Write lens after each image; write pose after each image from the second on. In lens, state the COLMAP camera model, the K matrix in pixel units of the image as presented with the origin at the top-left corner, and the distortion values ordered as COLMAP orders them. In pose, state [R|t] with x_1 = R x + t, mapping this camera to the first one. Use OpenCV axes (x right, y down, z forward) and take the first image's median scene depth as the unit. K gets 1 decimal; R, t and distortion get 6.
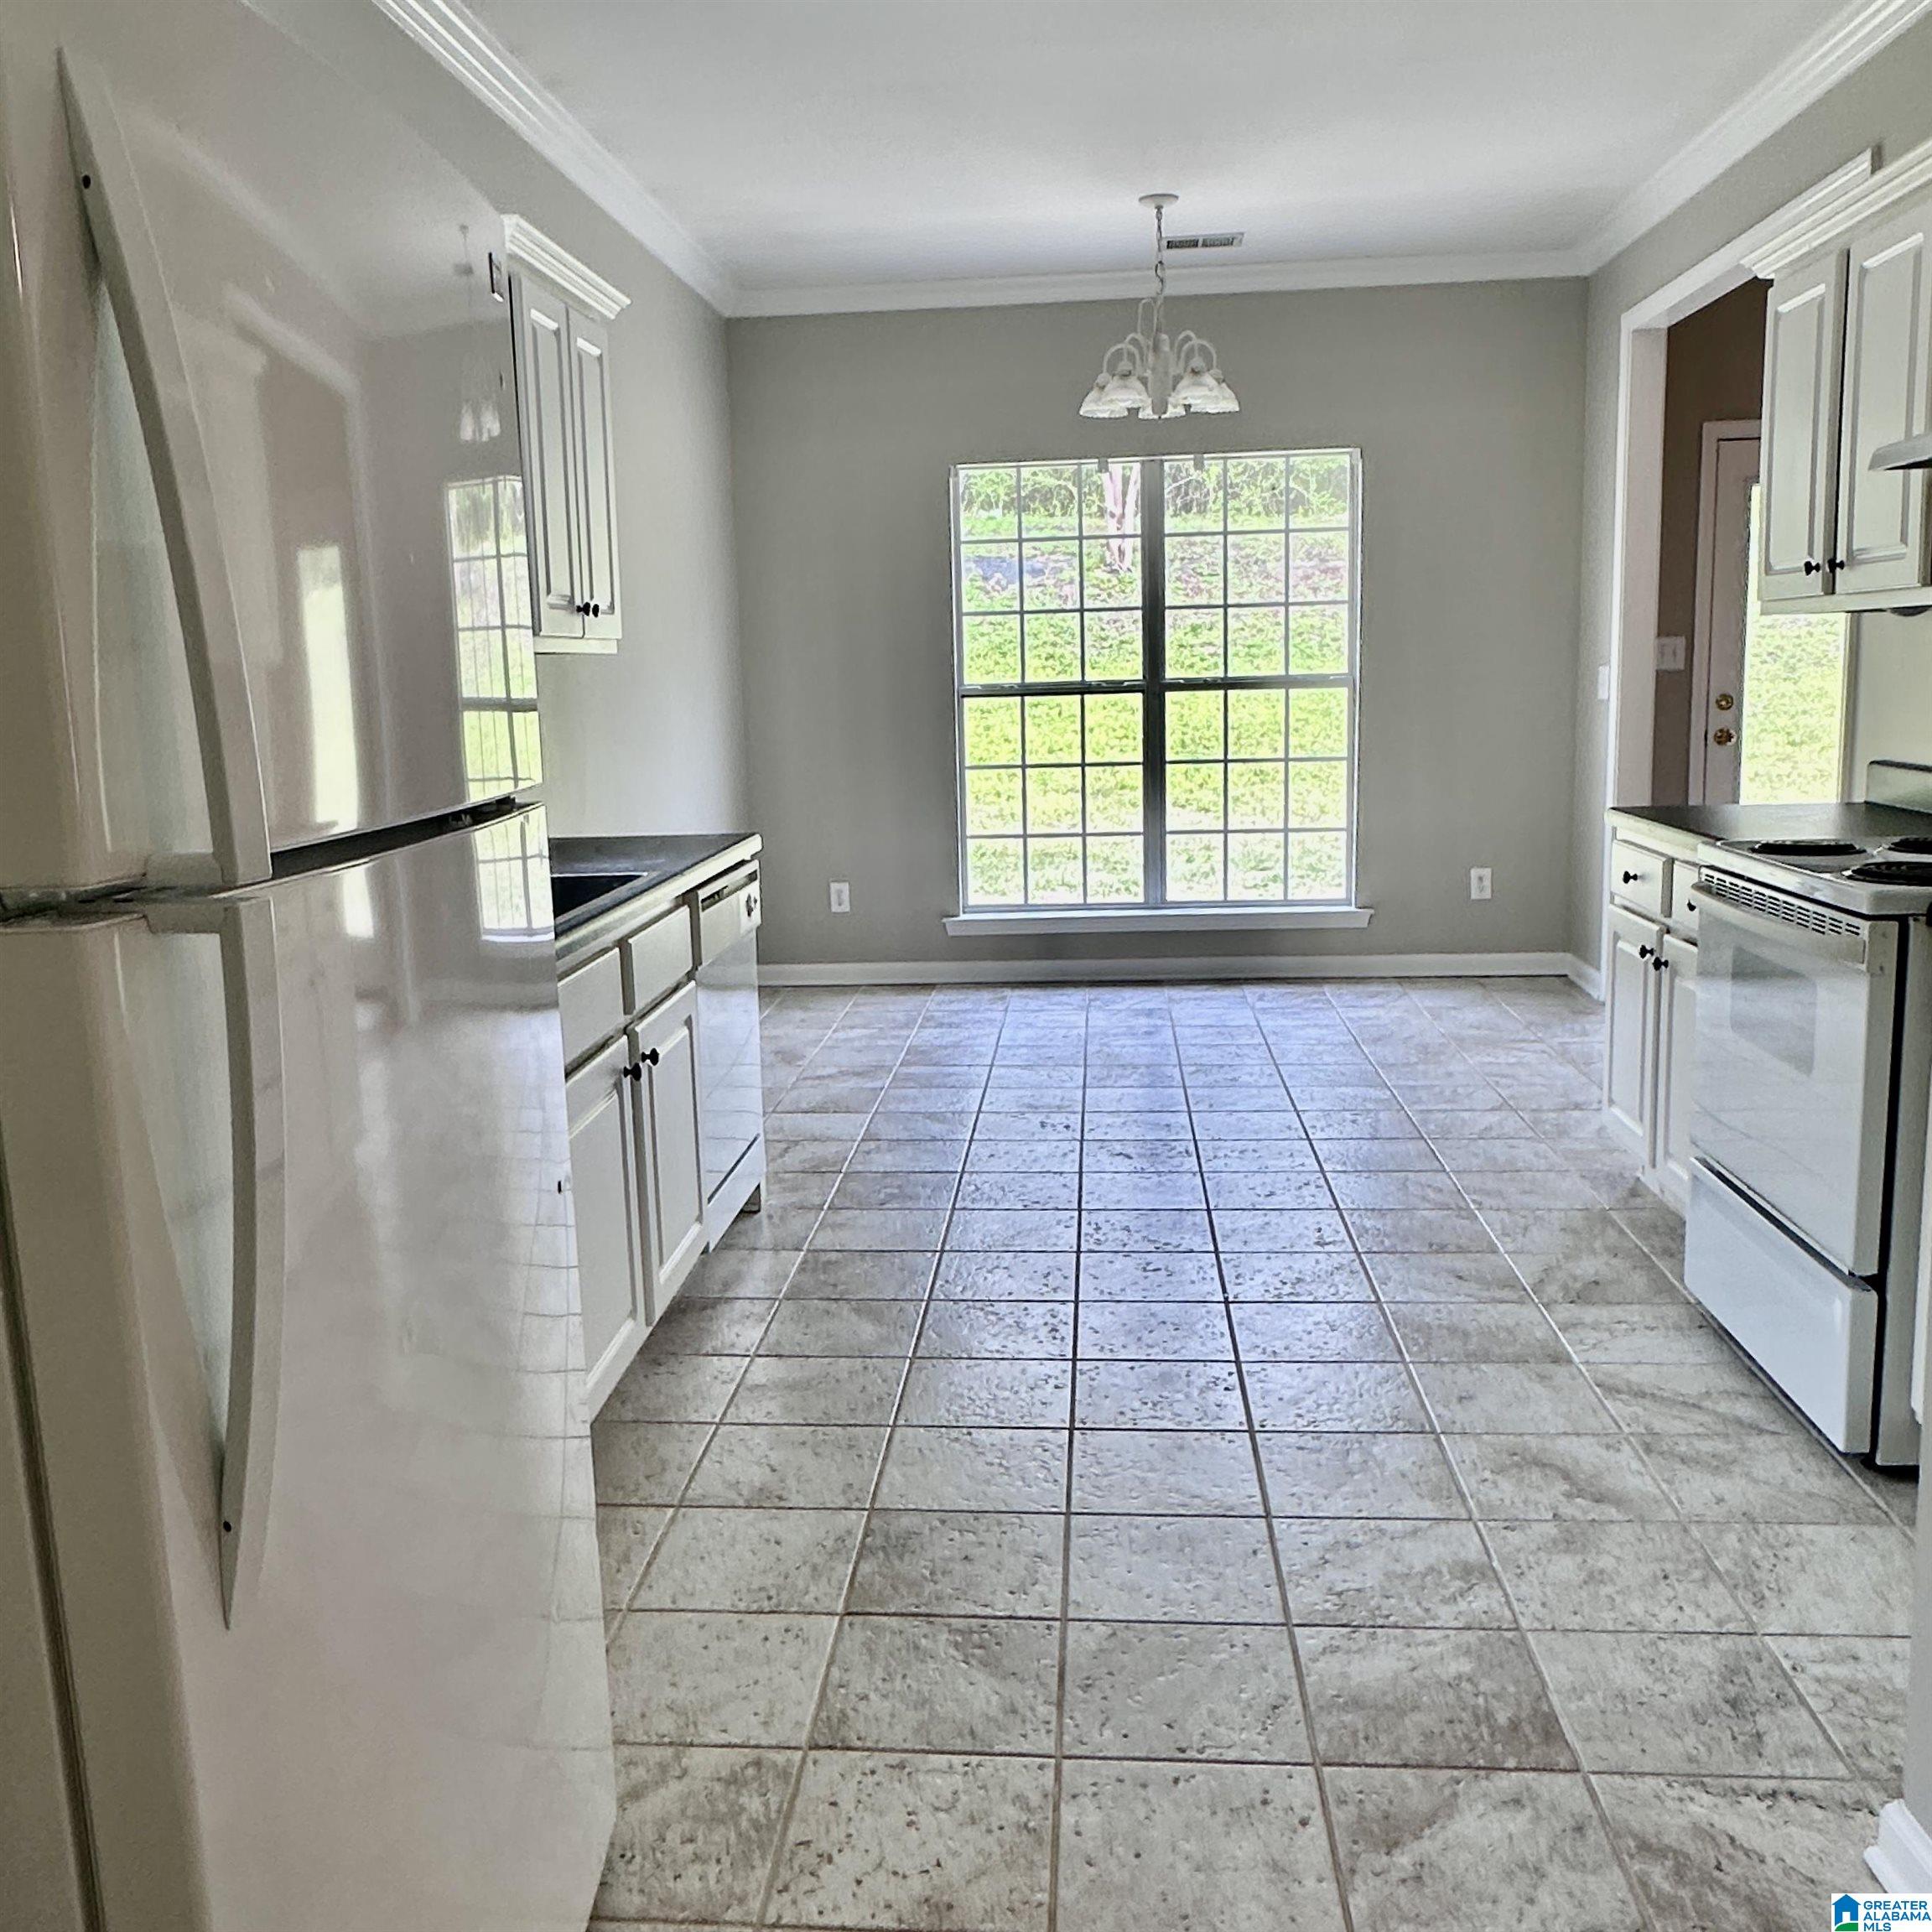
lens RADIAL K [[1772.4, 0, 929.2], [0, 1772.4, 958.0], [0, 0, 1]] dist [-0.004201, -0.011682]
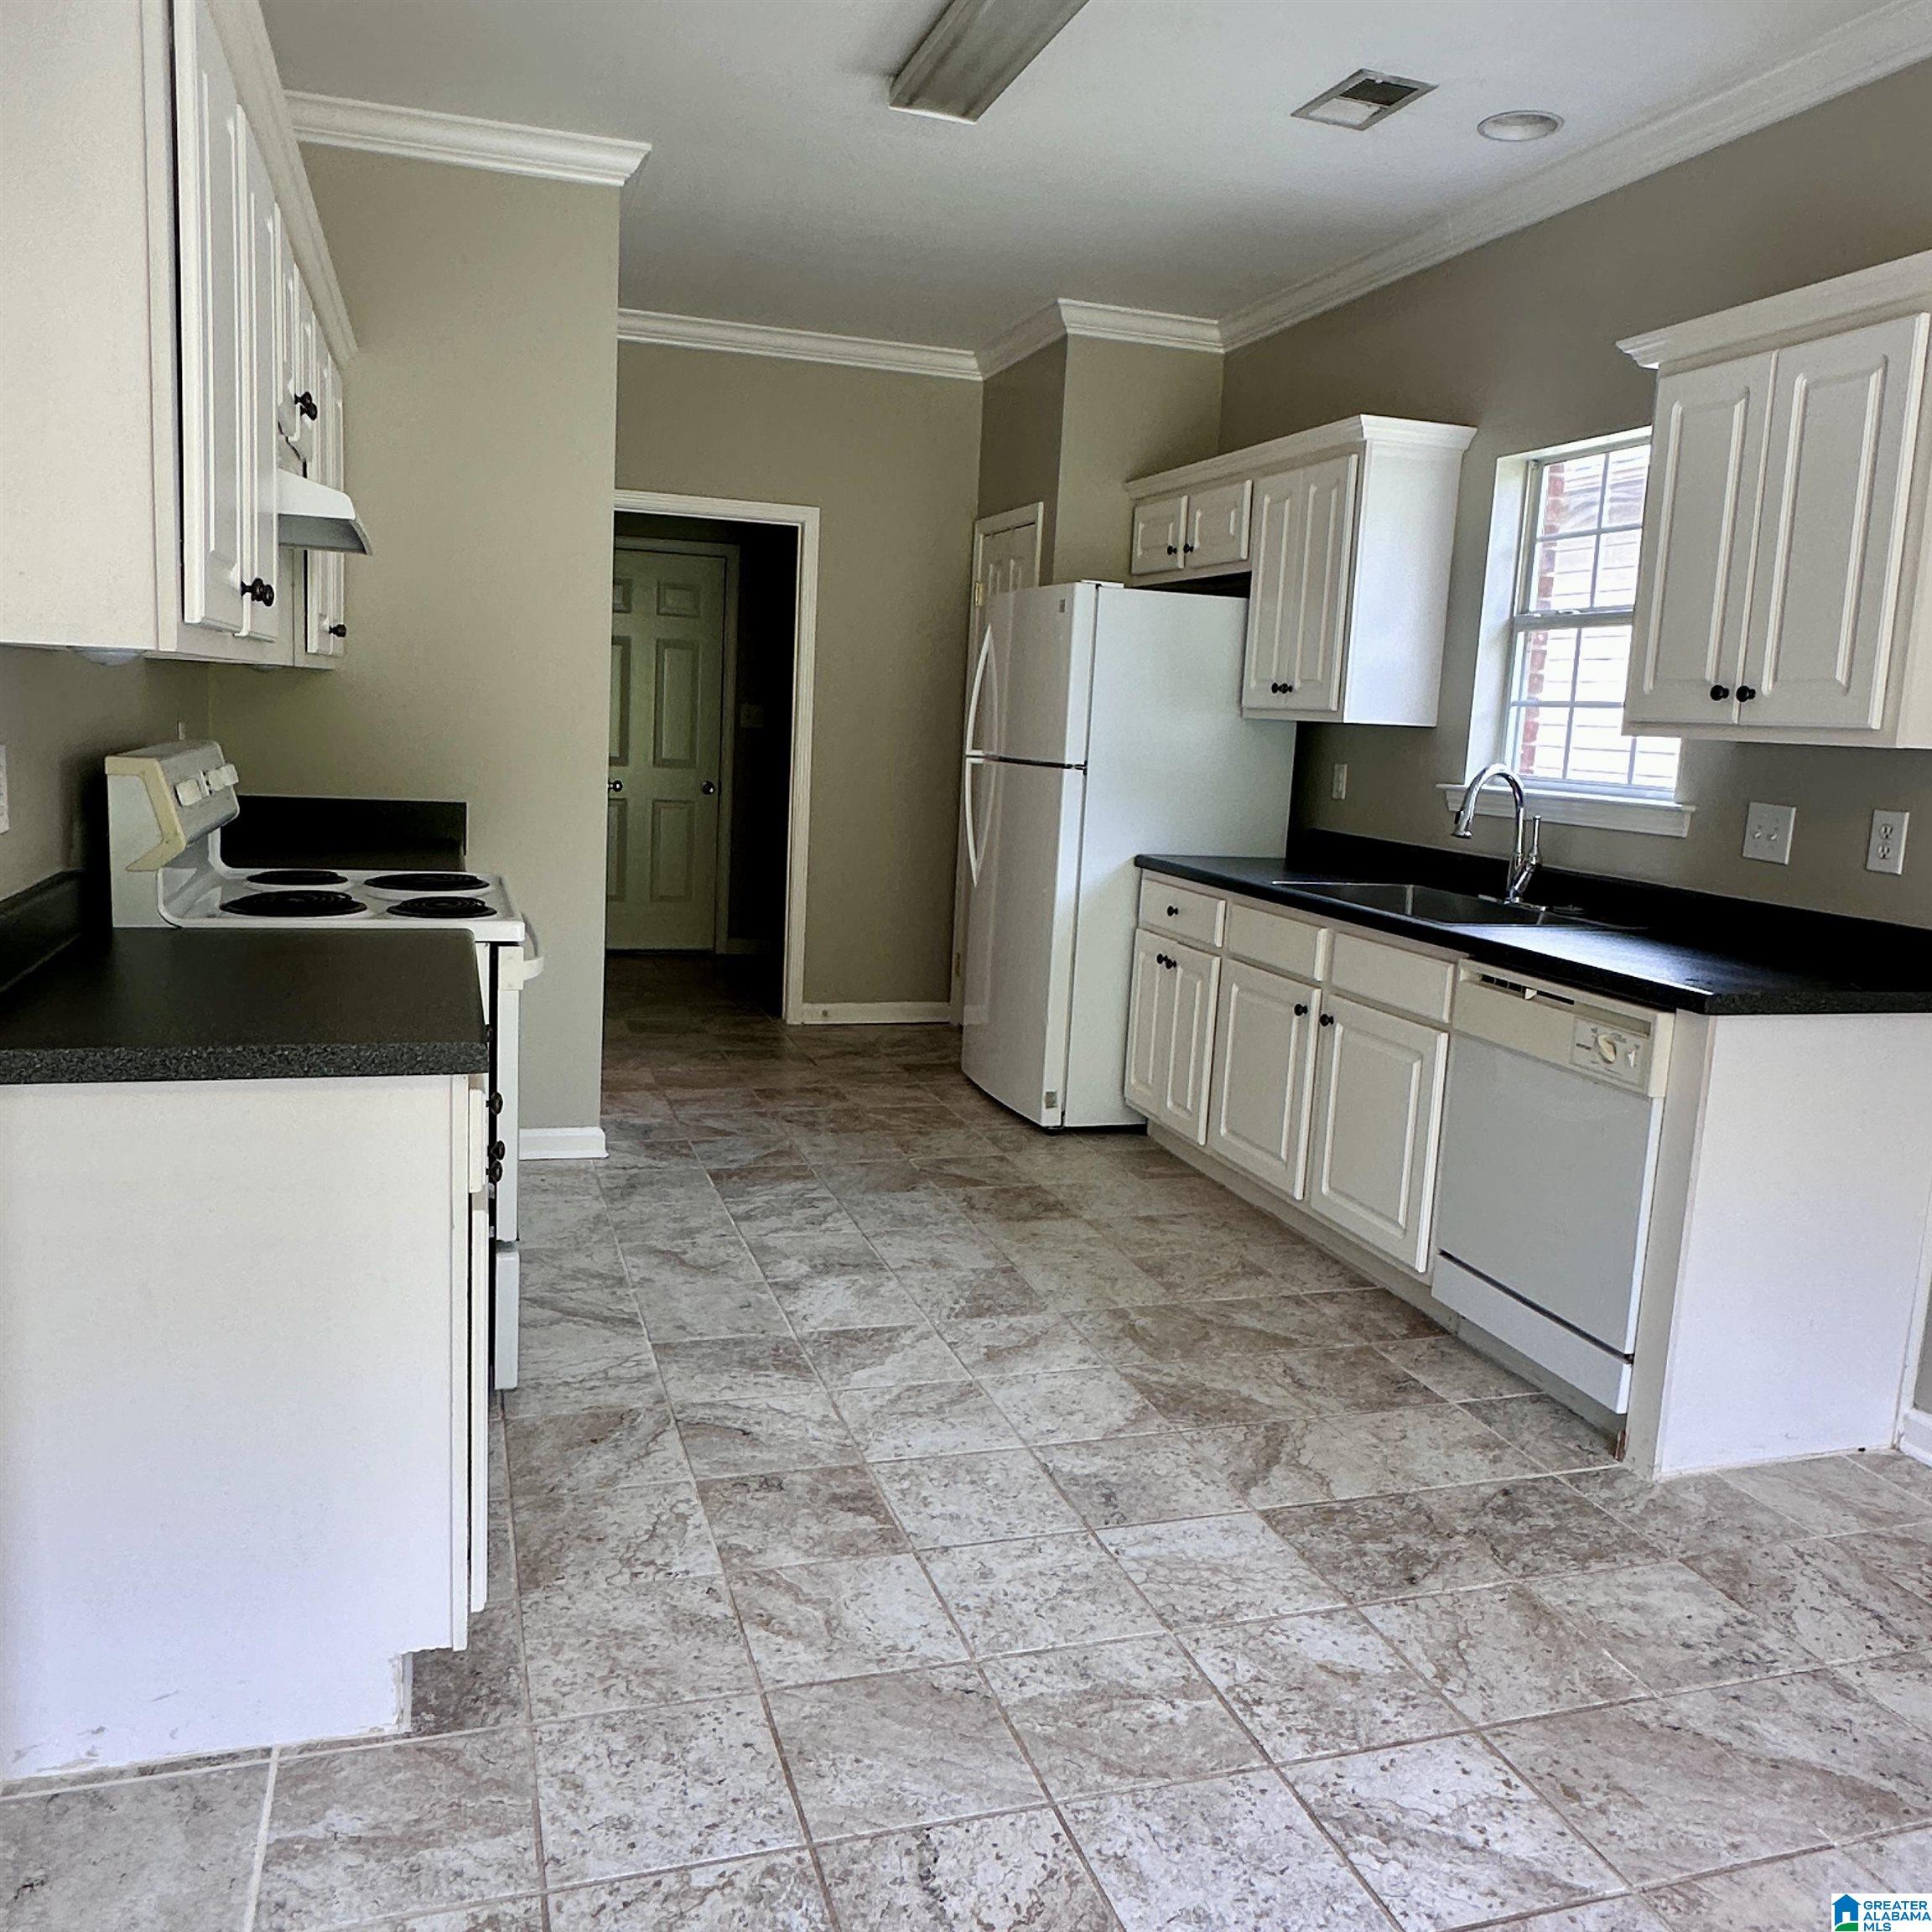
lens RADIAL K [[1604.4, 0, 959.9], [0, 1604.4, 959.7], [0, 0, 1]] dist [-0.002531, -0.002958]
pose [[-0.918982, 0.044805, -0.391745, 0.272518], [-0.085672, 0.947099, 0.309297, -0.161177], [0.384879, 0.317800, -0.866528, 0.897093]]
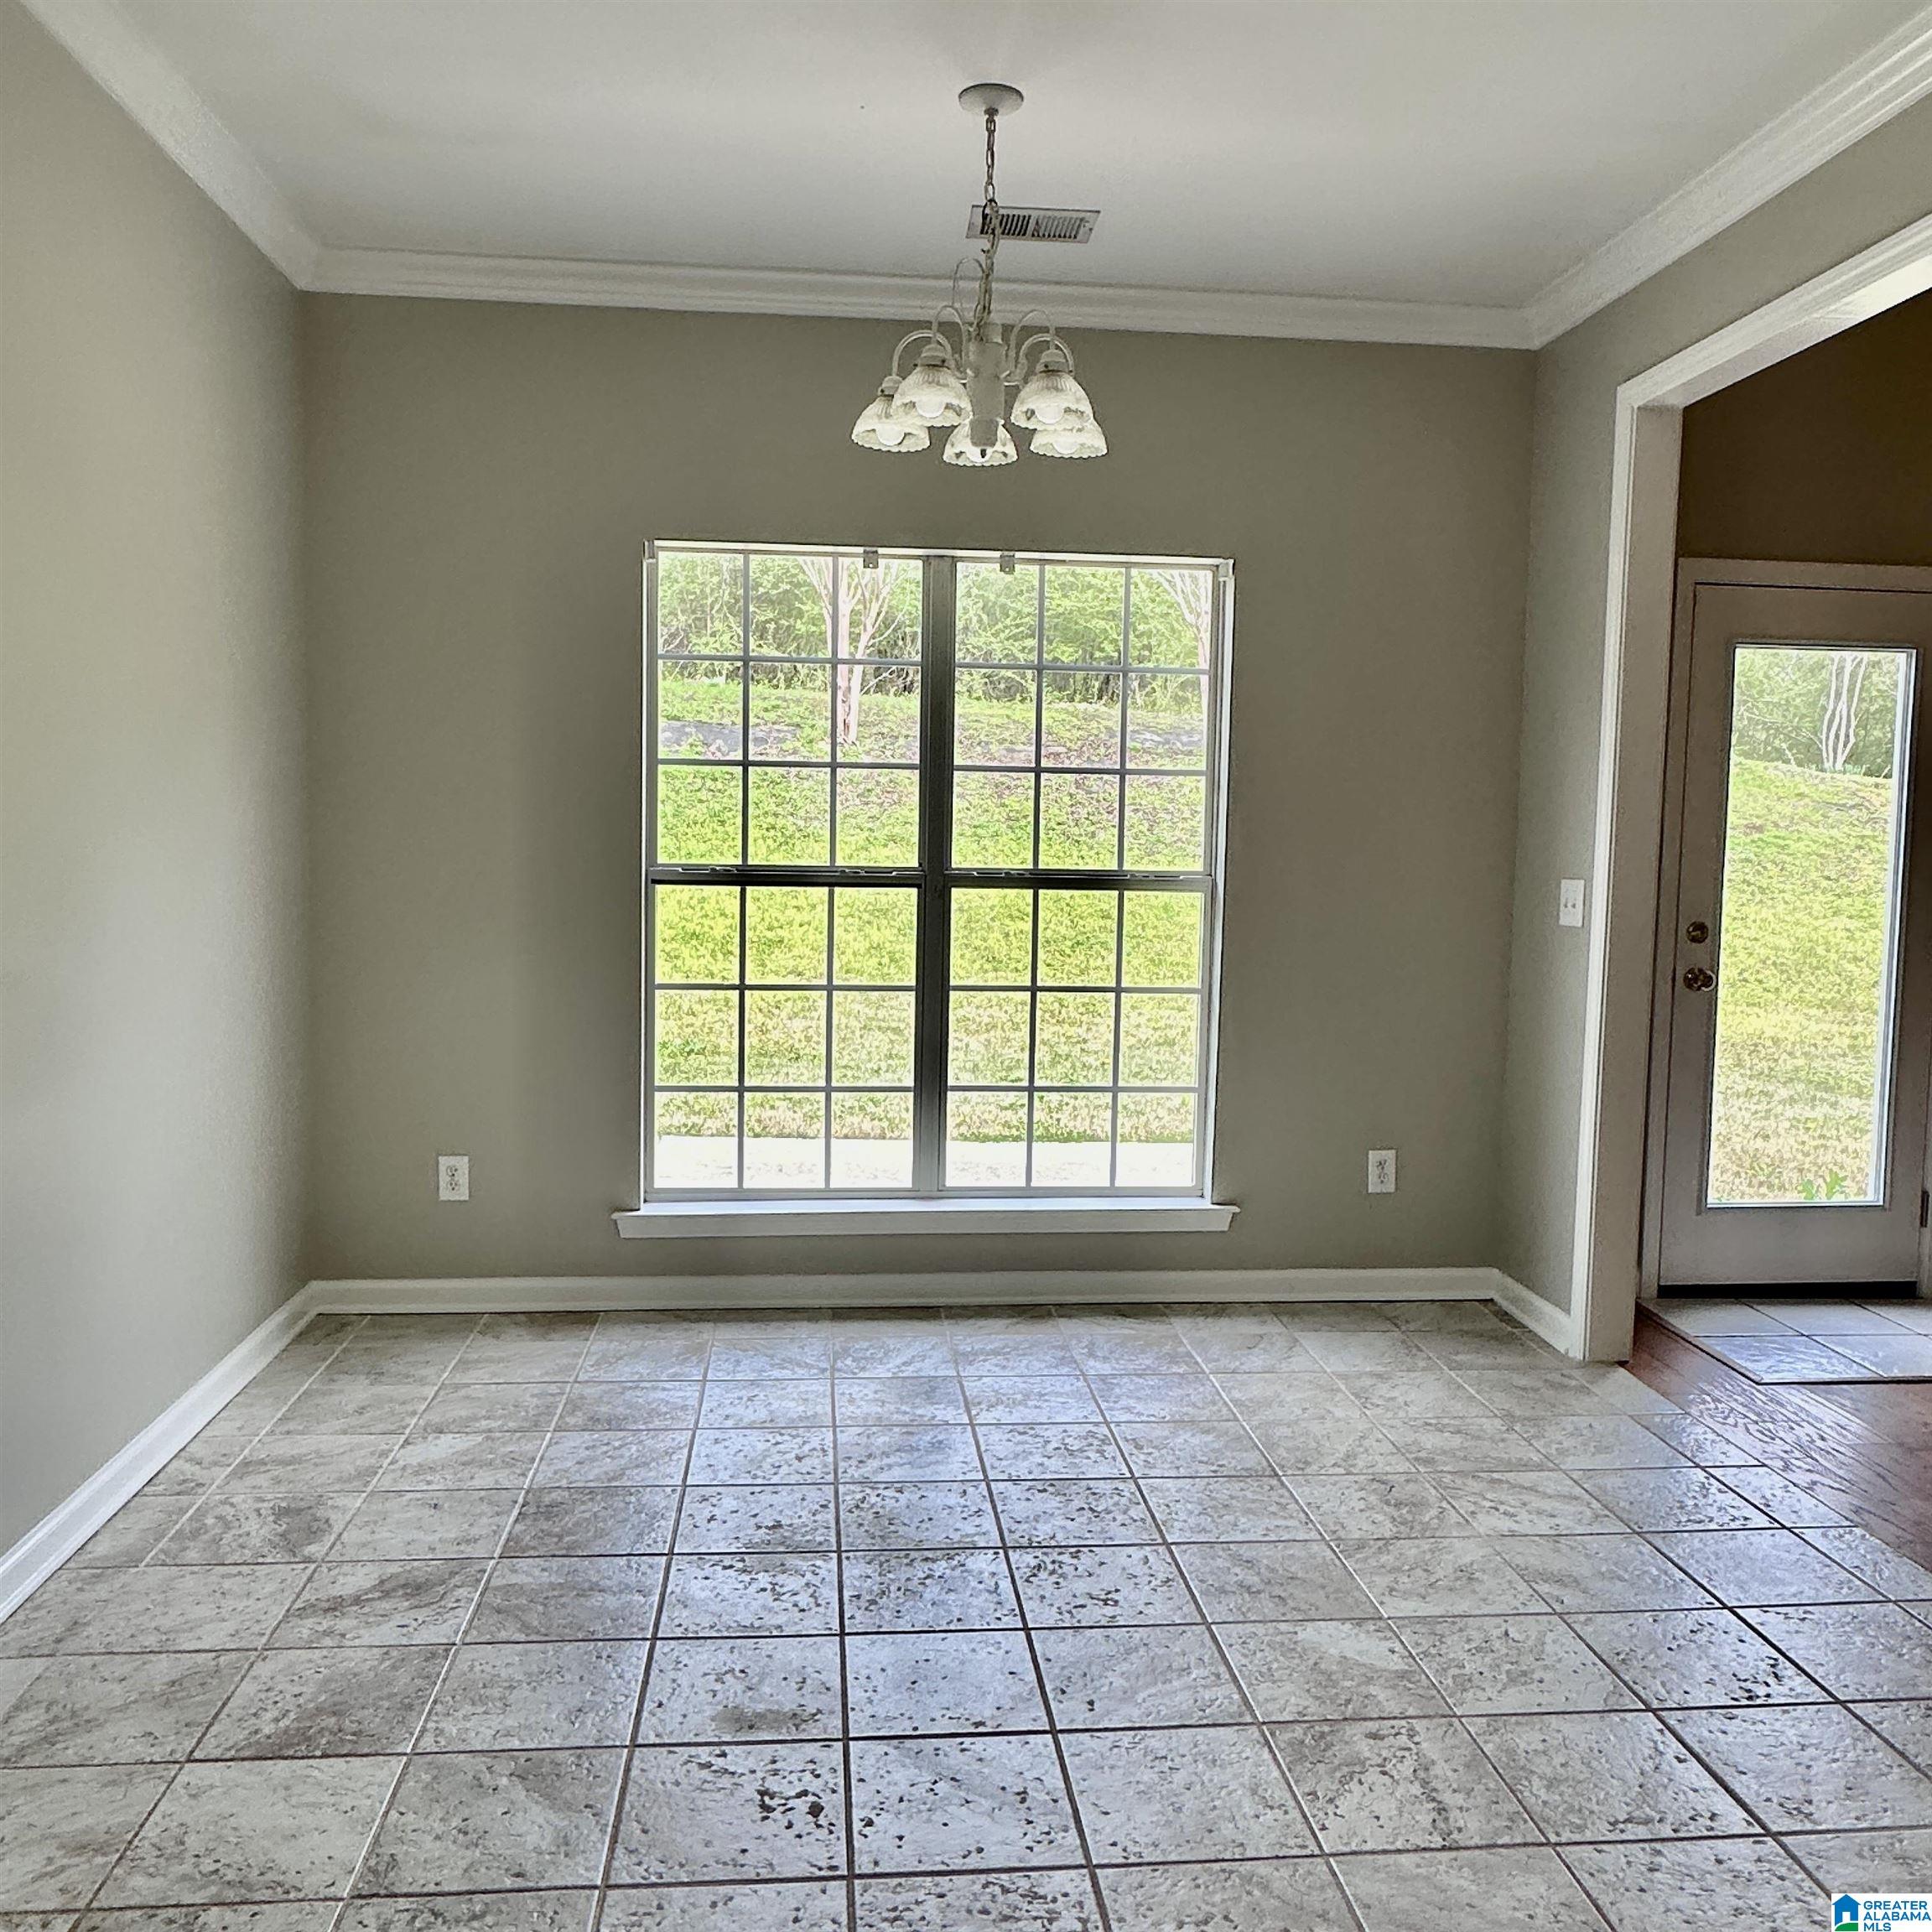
lens RADIAL K [[1604.4, 0, 959.9], [0, 1604.4, 959.7], [0, 0, 1]] dist [-0.002531, -0.002958]
pose [[0.981495, 0.031730, 0.188842, 0.019874], [-0.015230, 0.995987, -0.088197, -0.069401], [-0.190882, 0.083689, 0.978039, 0.403092]]
